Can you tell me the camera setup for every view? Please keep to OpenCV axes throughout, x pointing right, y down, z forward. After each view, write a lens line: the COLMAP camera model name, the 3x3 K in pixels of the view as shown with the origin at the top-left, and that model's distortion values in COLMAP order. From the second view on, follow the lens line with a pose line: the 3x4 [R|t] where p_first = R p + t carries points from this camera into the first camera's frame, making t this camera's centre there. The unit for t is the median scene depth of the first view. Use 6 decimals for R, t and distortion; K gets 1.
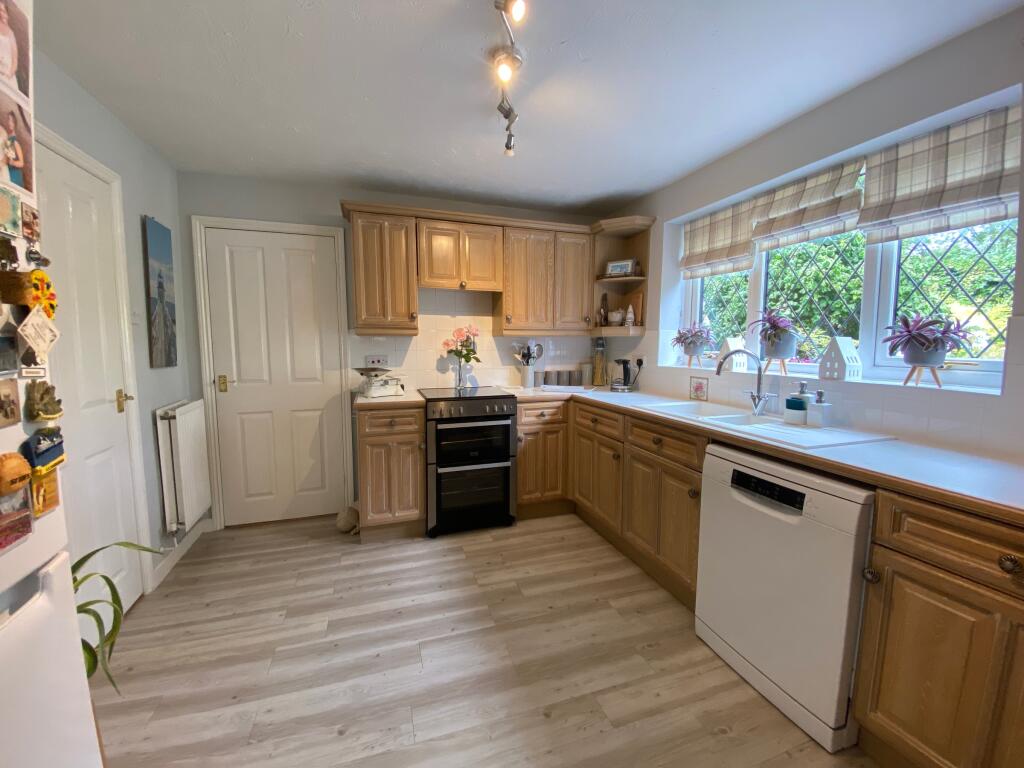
lens RADIAL K [[417.2, 0, 512.0], [0, 417.2, 384.0], [0, 0, 1]] dist [0.021900, -0.022742]
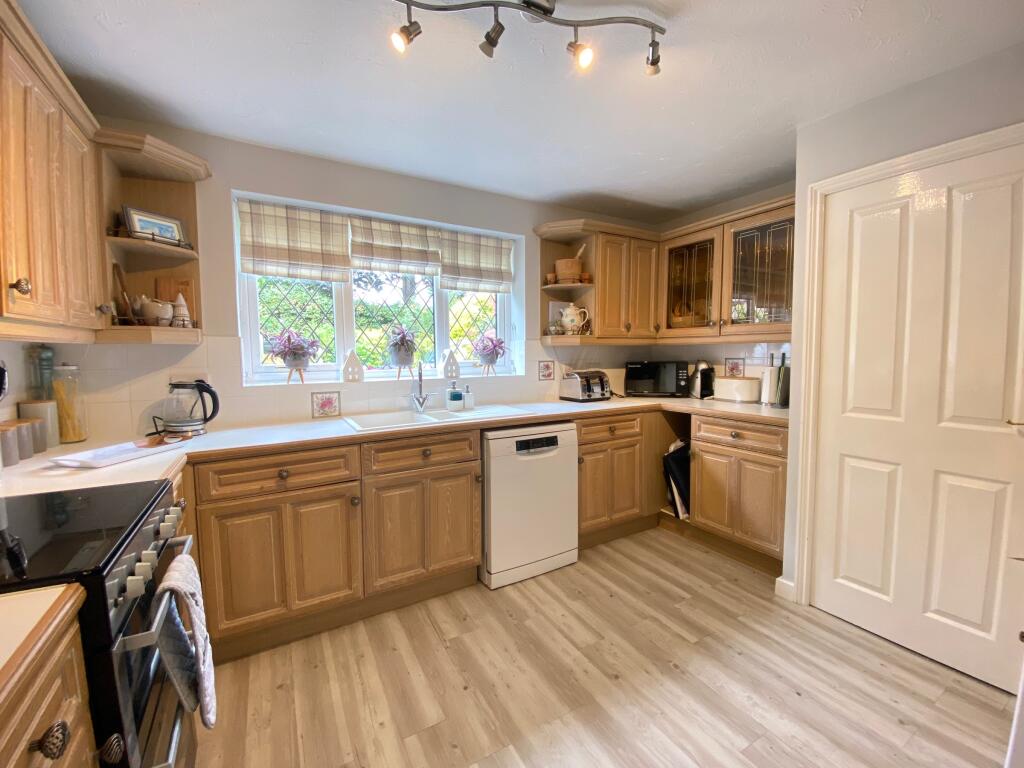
lens RADIAL K [[417.2, 0, 512.0], [0, 417.2, 384.0], [0, 0, 1]] dist [0.021900, -0.022742]
pose [[-0.204638, -0.068539, 0.976435, -0.687208], [0.106734, 0.990035, 0.091863, -0.097712], [-0.973001, 0.123017, -0.195283, 1.051316]]
